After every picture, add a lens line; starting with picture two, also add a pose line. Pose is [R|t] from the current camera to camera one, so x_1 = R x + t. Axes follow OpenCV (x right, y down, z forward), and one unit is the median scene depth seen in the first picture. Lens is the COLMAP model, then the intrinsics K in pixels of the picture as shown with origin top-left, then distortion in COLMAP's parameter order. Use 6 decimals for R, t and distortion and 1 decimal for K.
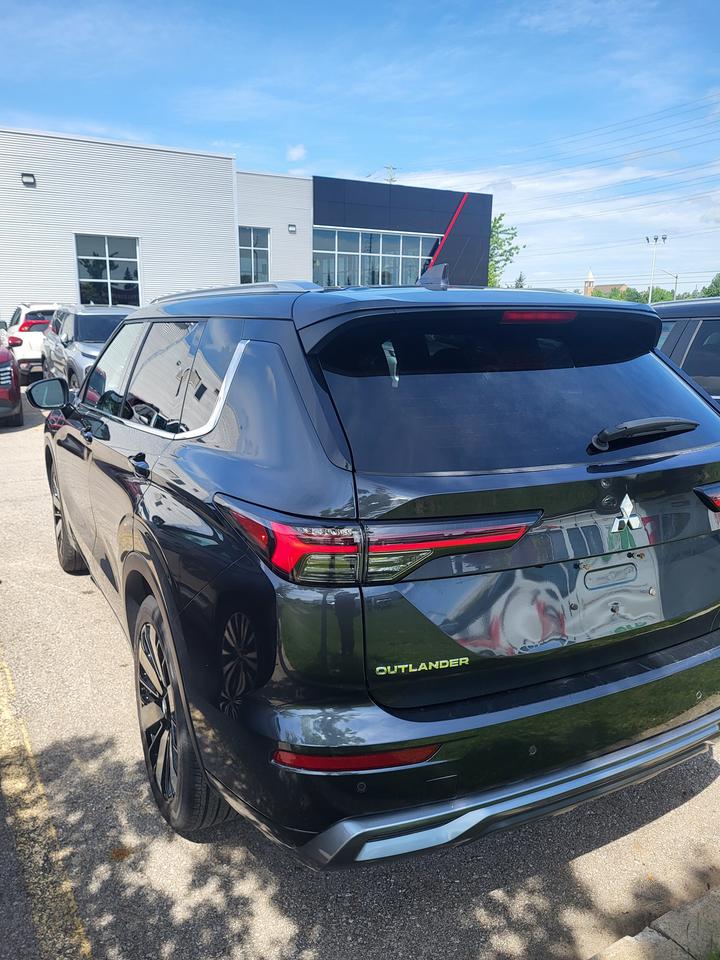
lens RADIAL K [[748.3, 0, 365.6], [0, 748.3, 473.0], [0, 0, 1]] dist [0.027771, -0.035211]
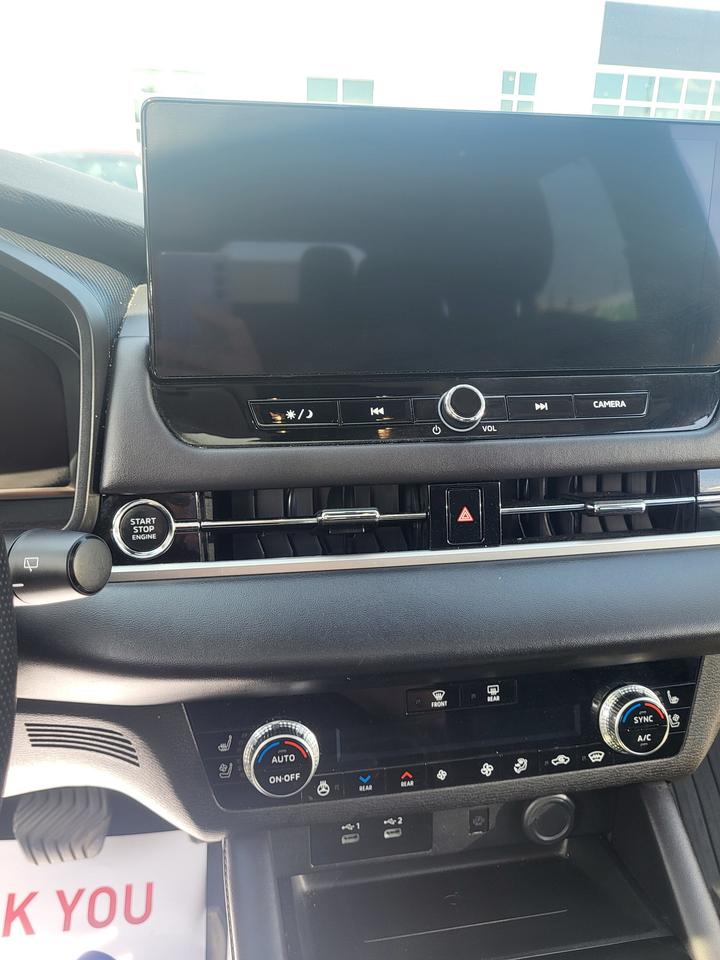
lens RADIAL K [[748.3, 0, 363.3], [0, 748.3, 470.5], [0, 0, 1]] dist [0.027771, -0.035211]
pose [[0.949830, 0.119643, -0.288977, -0.031705], [-0.078235, 0.985455, 0.150854, -0.018066], [0.302822, -0.120677, 0.945376, 0.174474]]
